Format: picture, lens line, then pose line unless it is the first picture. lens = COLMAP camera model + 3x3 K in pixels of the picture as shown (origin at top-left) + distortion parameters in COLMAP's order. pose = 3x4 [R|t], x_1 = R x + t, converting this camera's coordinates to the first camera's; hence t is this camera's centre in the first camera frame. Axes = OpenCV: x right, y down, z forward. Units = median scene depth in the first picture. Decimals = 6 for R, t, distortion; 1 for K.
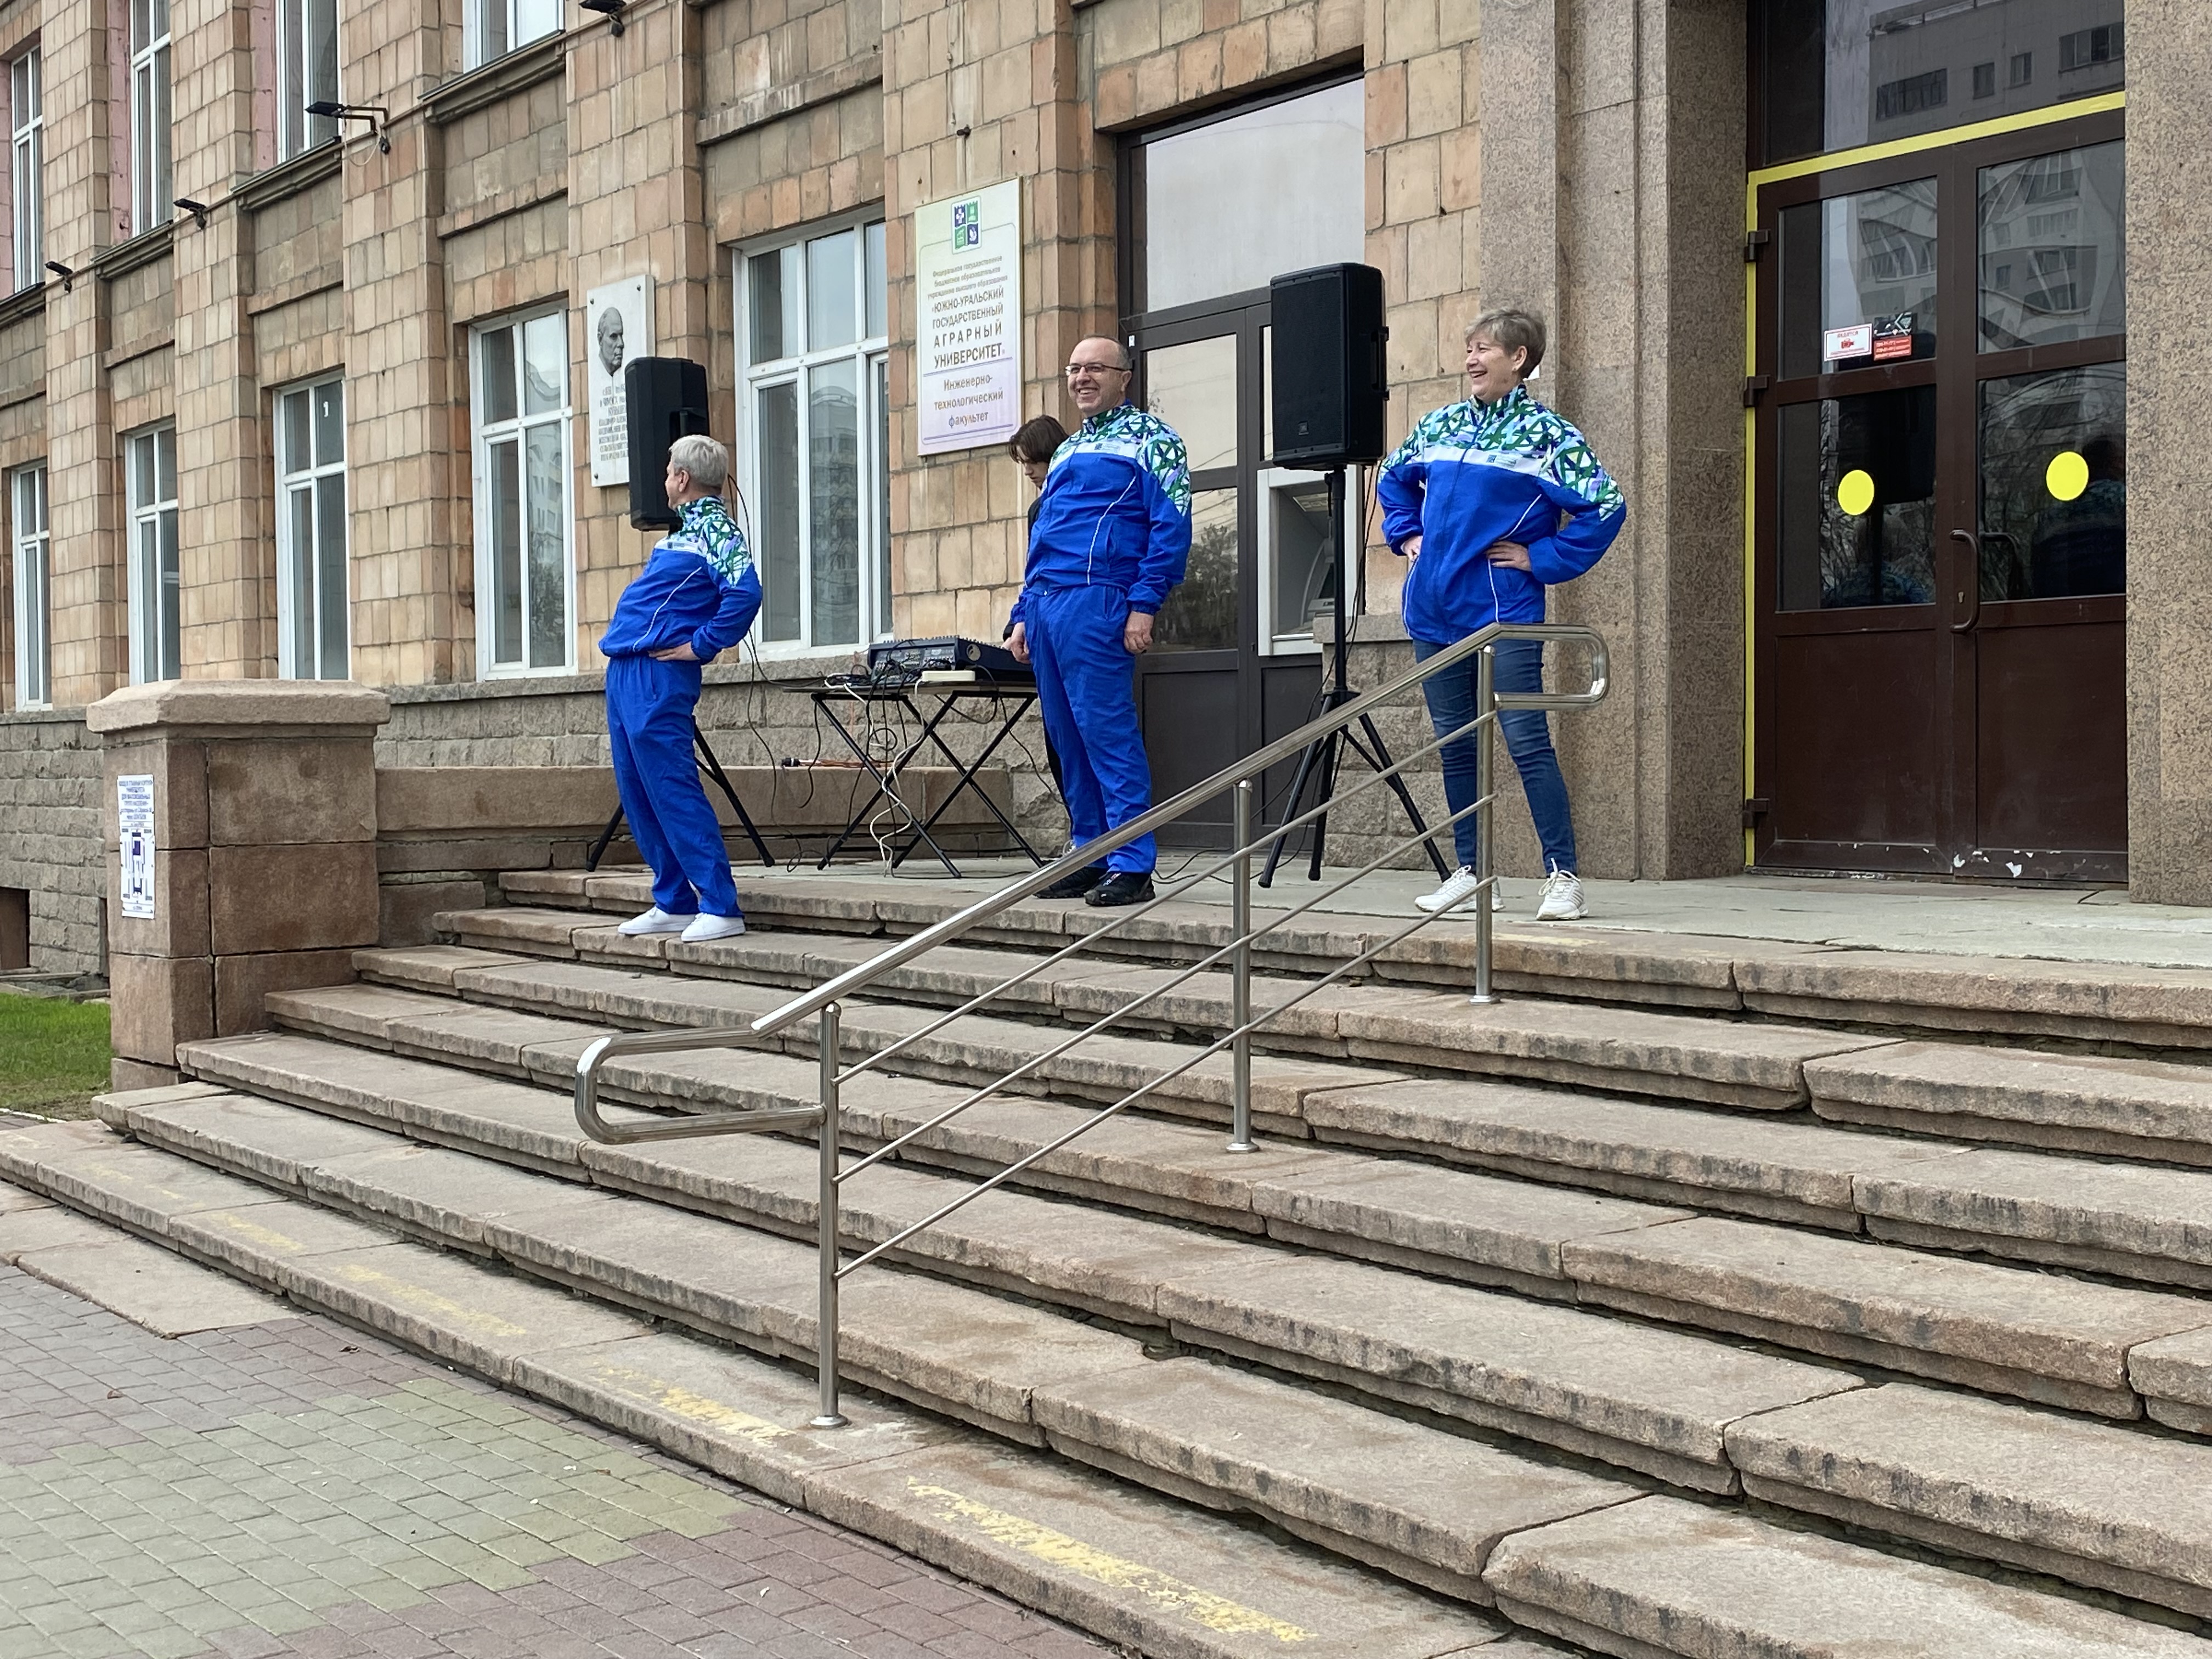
lens RADIAL K [[2802.8, 0, 1075.8], [0, 2802.8, 824.0], [0, 0, 1]] dist [0.210666, -0.688042]
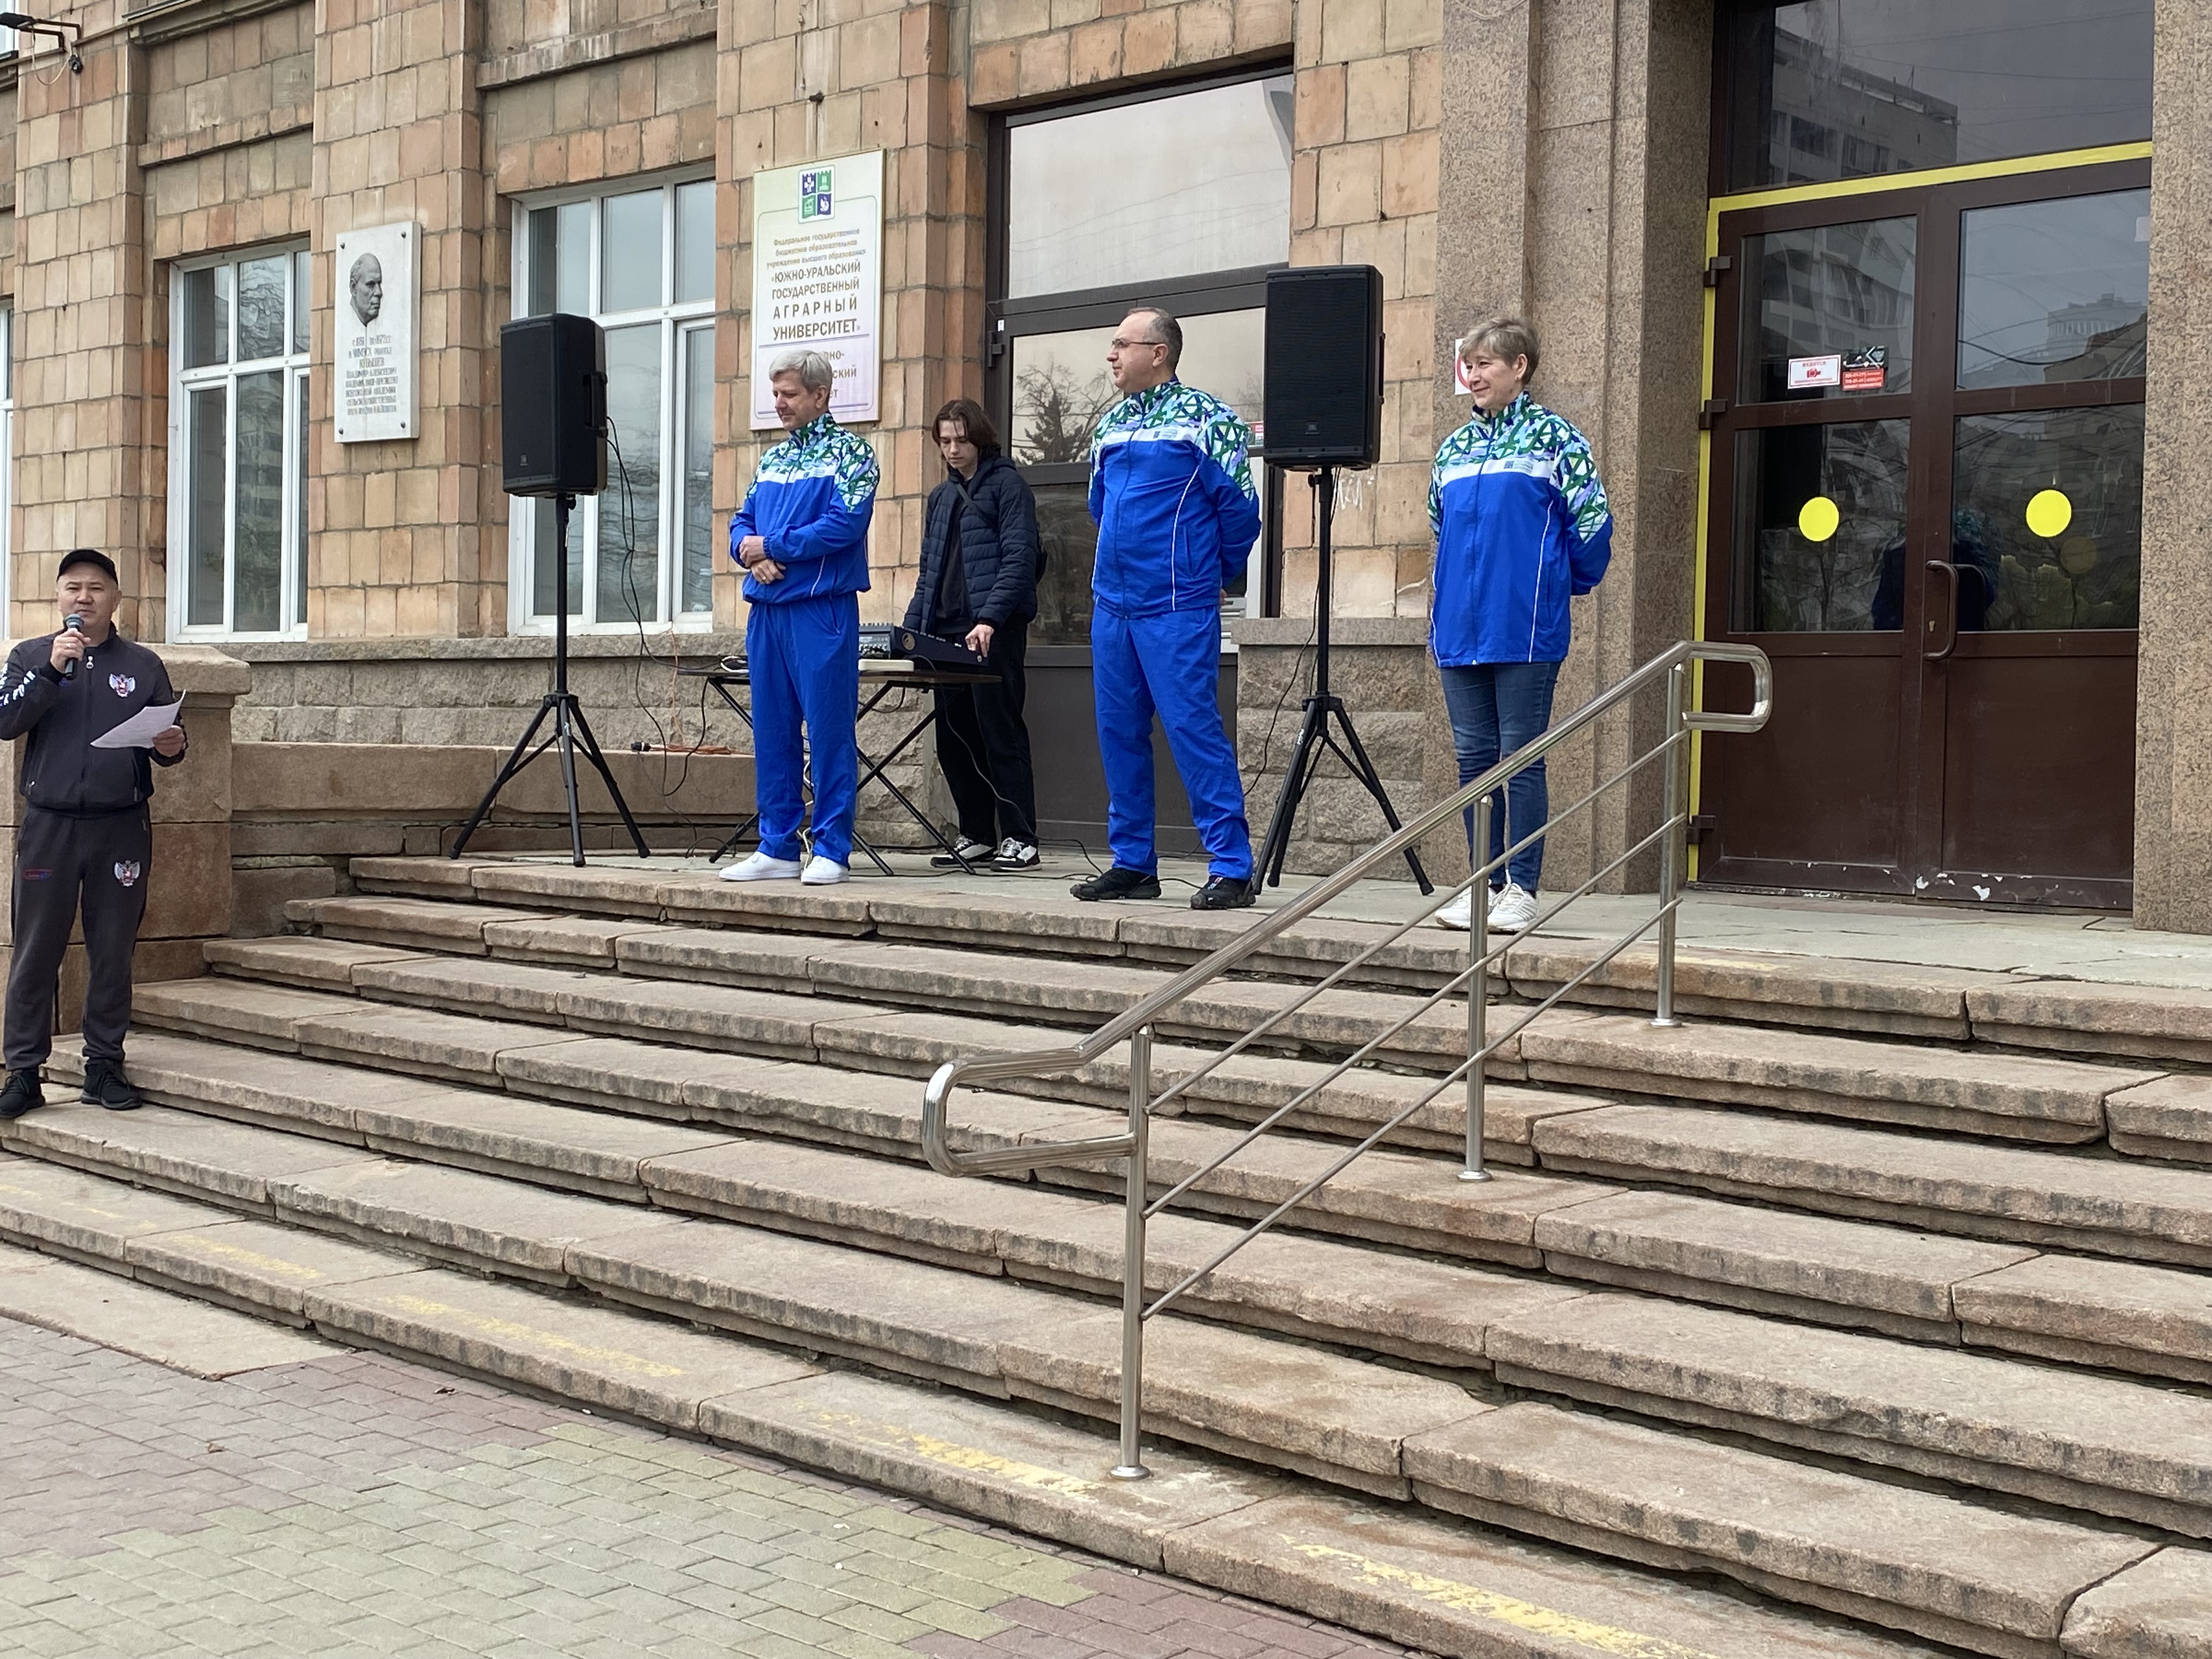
lens RADIAL K [[2797.9, 0, 1089.0], [0, 2797.9, 797.9], [0, 0, 1]] dist [0.192740, -0.592951]
pose [[0.981259, 0.025897, 0.190947, -0.169733], [-0.025233, 0.999664, -0.005910, -0.003724], [-0.191036, 0.000981, 0.981583, 0.049887]]
